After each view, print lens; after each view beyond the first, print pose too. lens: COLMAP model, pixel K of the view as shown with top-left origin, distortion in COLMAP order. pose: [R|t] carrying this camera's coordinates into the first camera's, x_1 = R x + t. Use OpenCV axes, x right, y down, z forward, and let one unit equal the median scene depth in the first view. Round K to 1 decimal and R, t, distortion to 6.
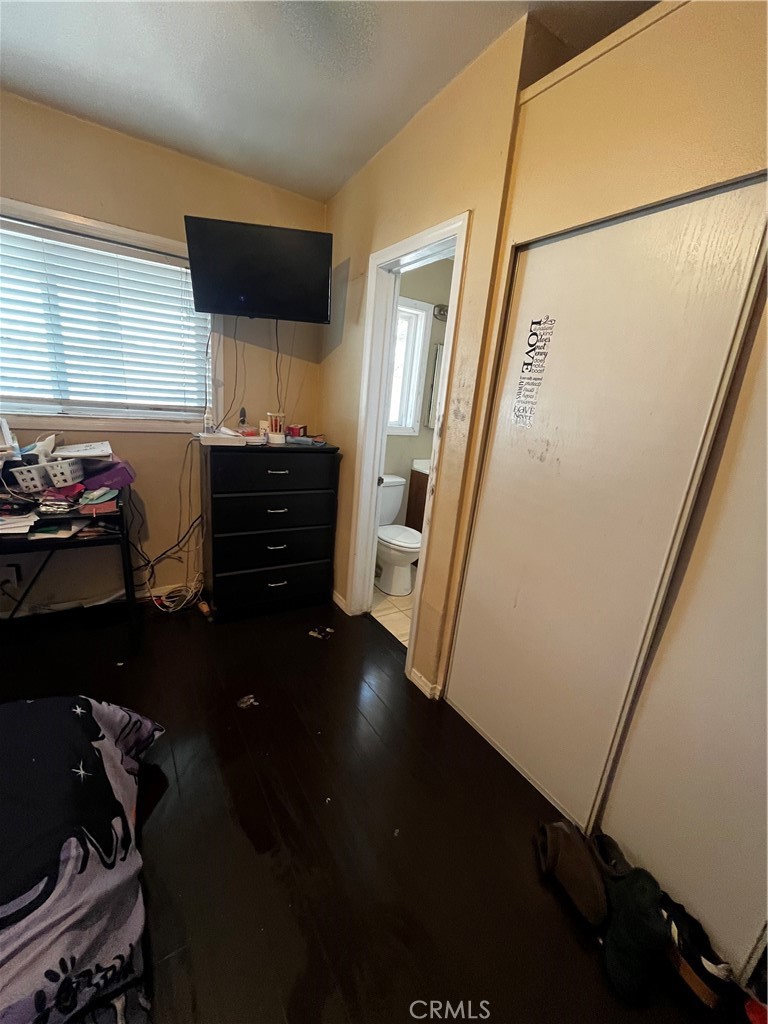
lens RADIAL K [[410.9, 0, 382.9], [0, 410.9, 513.0], [0, 0, 1]] dist [-0.002332, -0.000507]
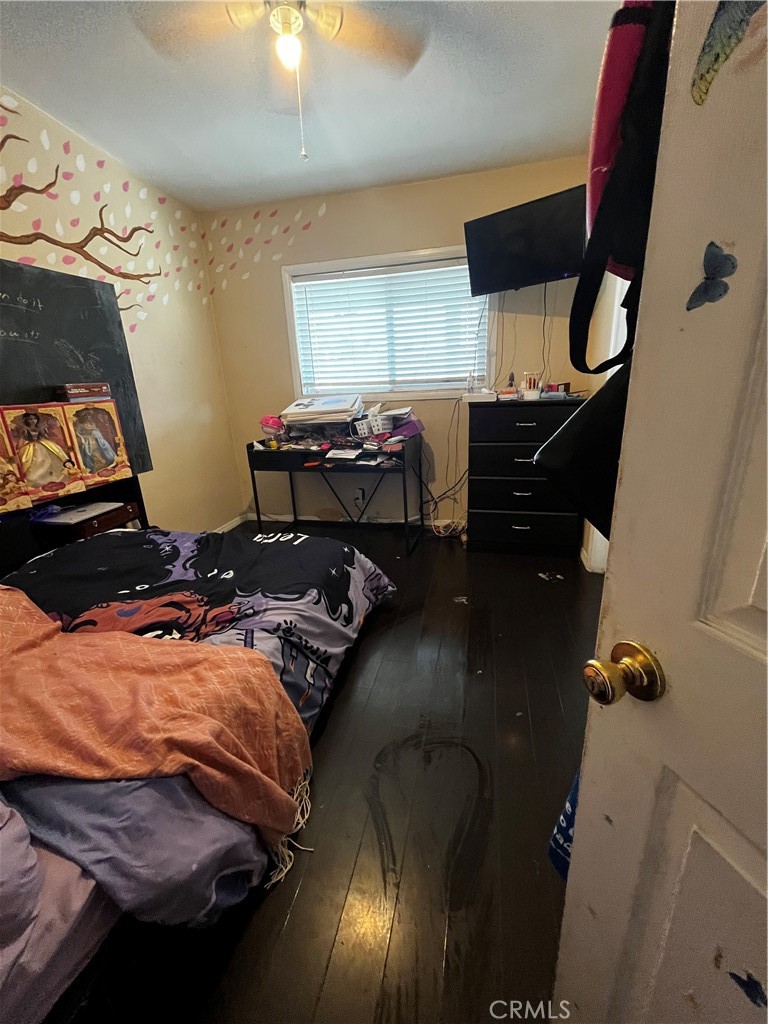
lens RADIAL K [[410.9, 0, 385.1], [0, 410.9, 511.6], [0, 0, 1]] dist [-0.002332, -0.000507]
pose [[0.688438, 0.106793, -0.717390, 0.352145], [-0.093192, 0.993926, 0.058527, 0.121483], [0.719283, 0.026563, 0.694209, -0.052167]]
